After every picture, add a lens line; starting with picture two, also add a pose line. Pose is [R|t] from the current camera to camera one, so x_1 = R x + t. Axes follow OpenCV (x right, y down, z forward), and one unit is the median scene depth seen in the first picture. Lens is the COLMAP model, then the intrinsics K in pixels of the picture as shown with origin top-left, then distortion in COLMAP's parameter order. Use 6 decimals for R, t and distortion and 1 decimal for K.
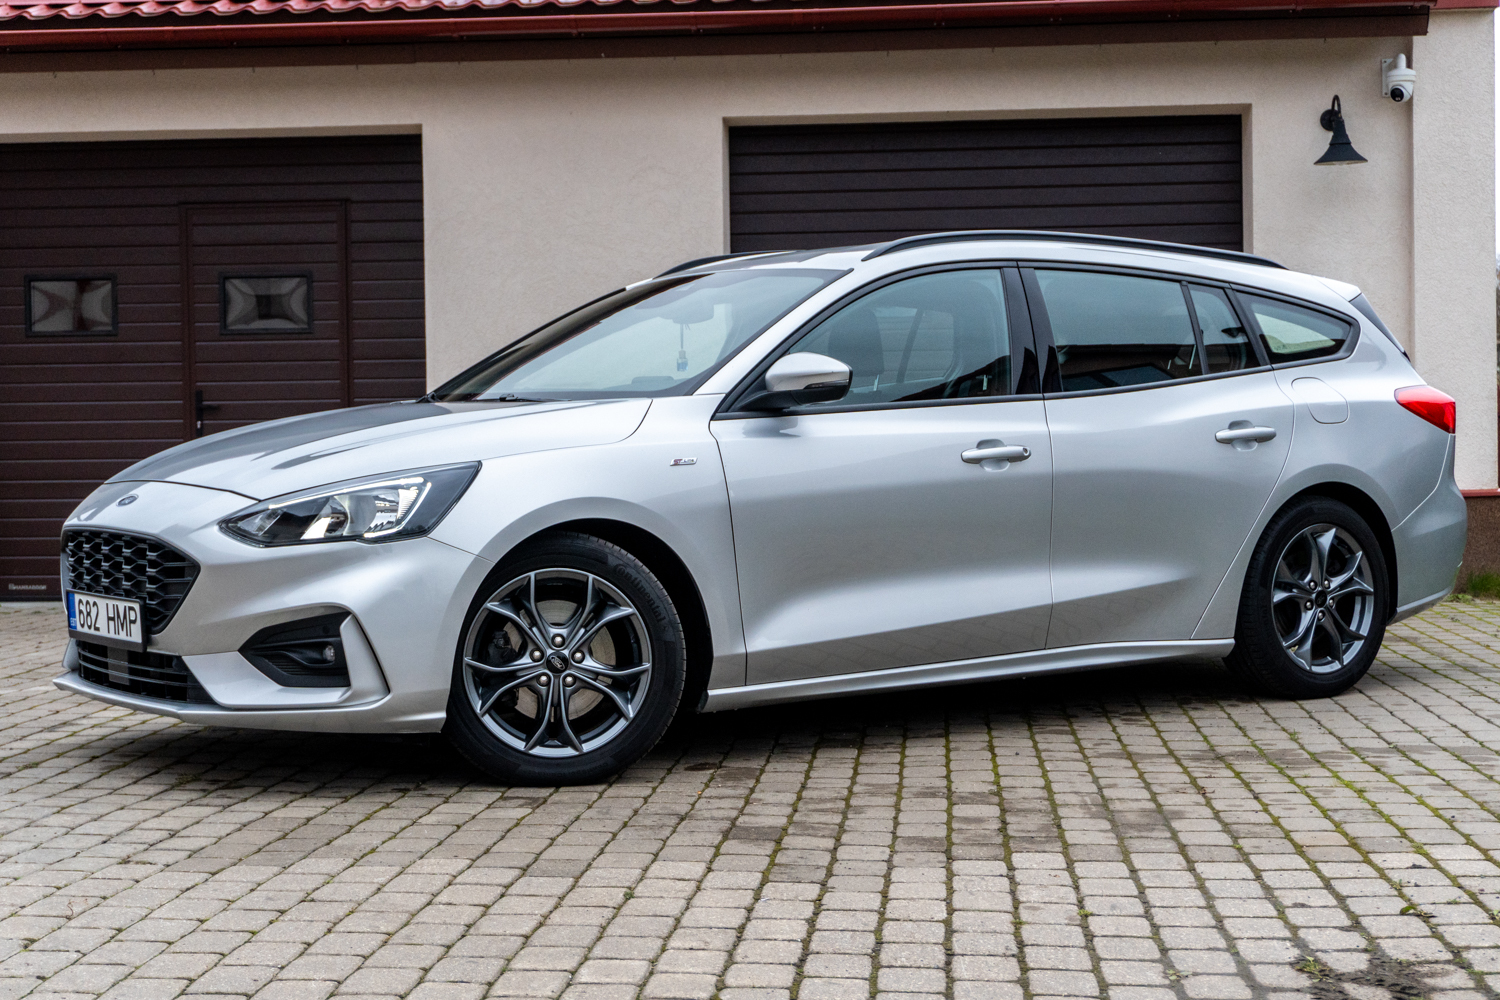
lens RADIAL K [[2414.1, 0, 750.0], [0, 2414.1, 500.0], [0, 0, 1]] dist [0.011703, 0.024372]
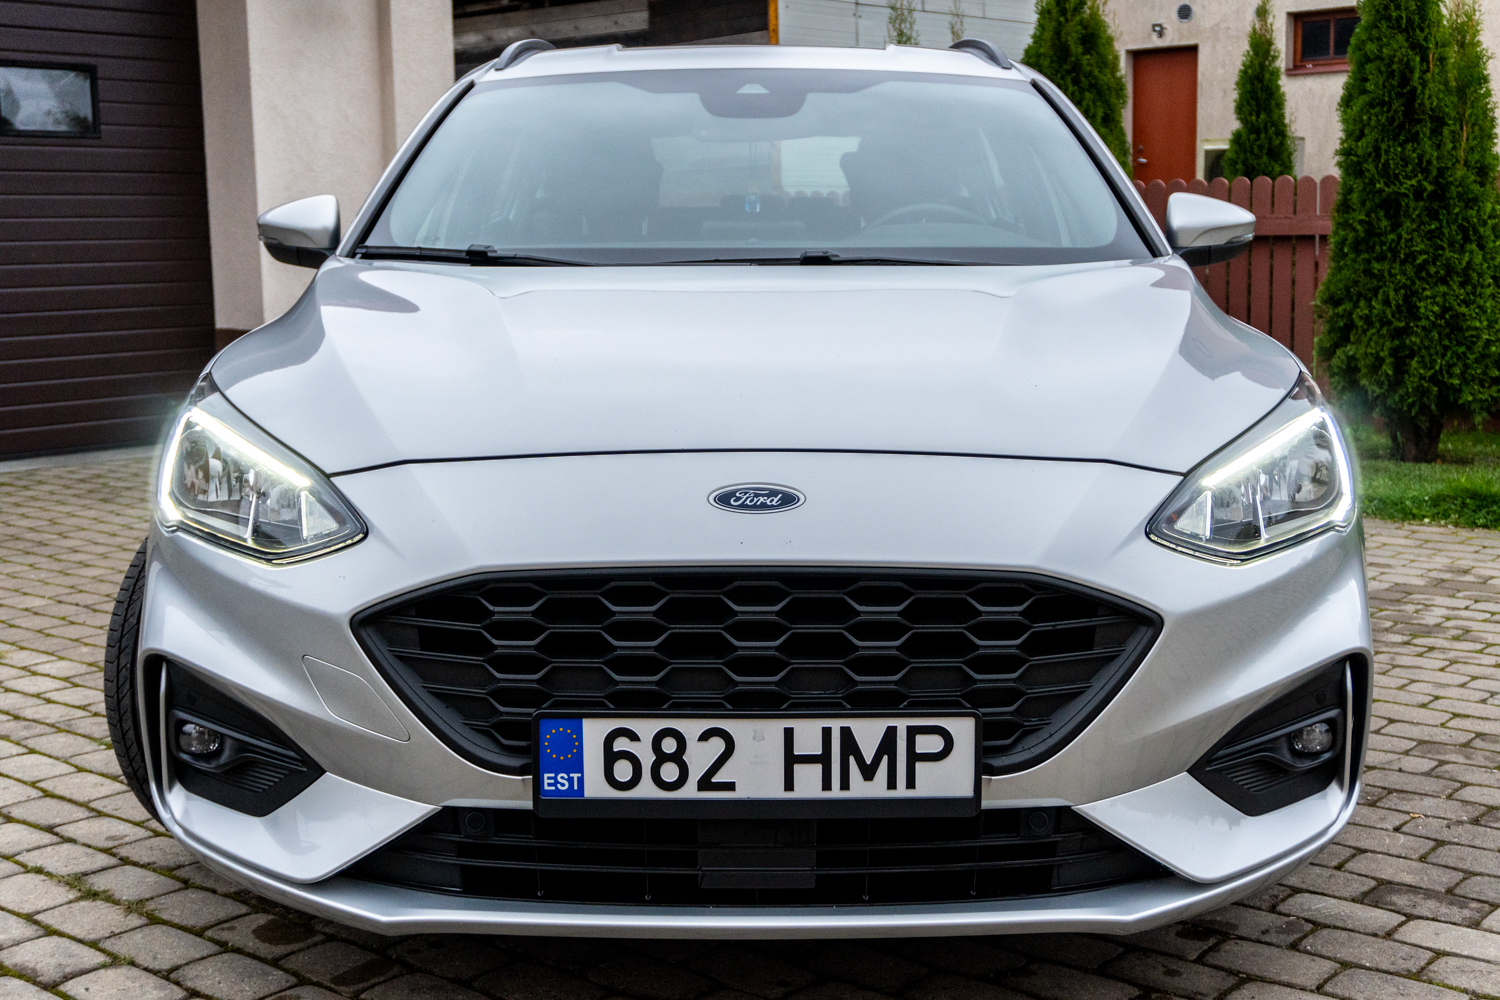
lens RADIAL K [[1894.9, 0, 750.0], [0, 1894.9, 500.0], [0, 0, 1]] dist [0.013702, 0.015496]
pose [[0.579348, -0.112253, 0.807313, -0.513098], [0.026497, 0.992542, 0.118993, -0.039515], [-0.814649, -0.047547, 0.578002, 0.741705]]
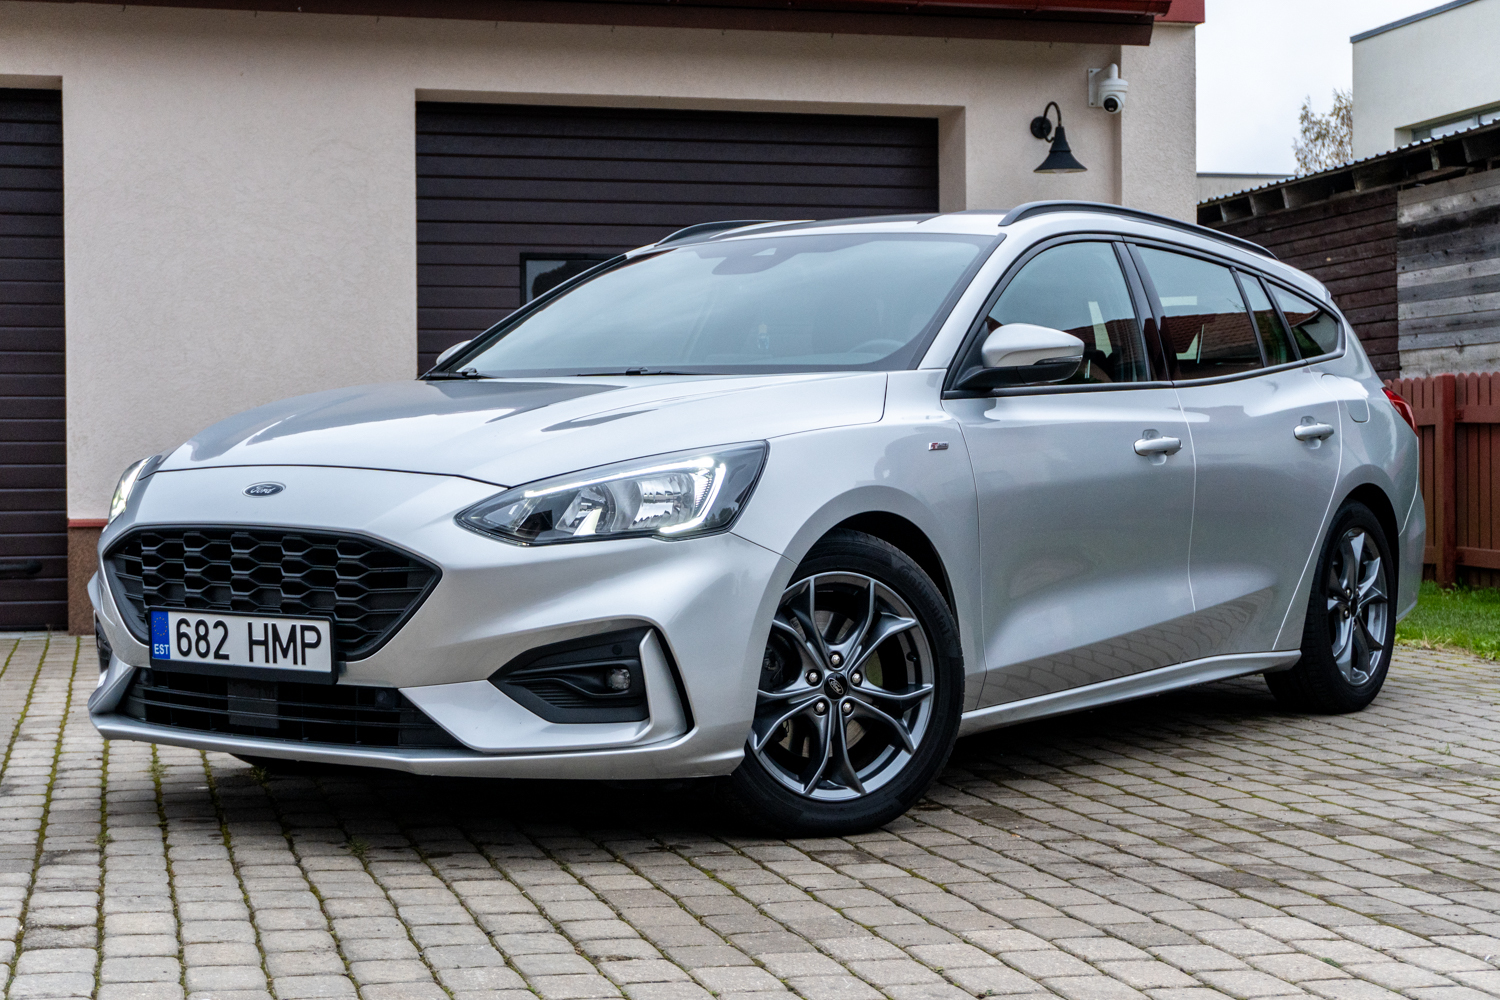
lens RADIAL K [[2414.1, 0, 750.0], [0, 2414.1, 500.0], [0, 0, 1]] dist [0.011703, 0.024372]
pose [[0.945457, 0.002826, 0.325736, -0.338815], [0.002112, 0.999888, -0.014804, 0.014306], [-0.325741, 0.014685, 0.945345, 0.205181]]
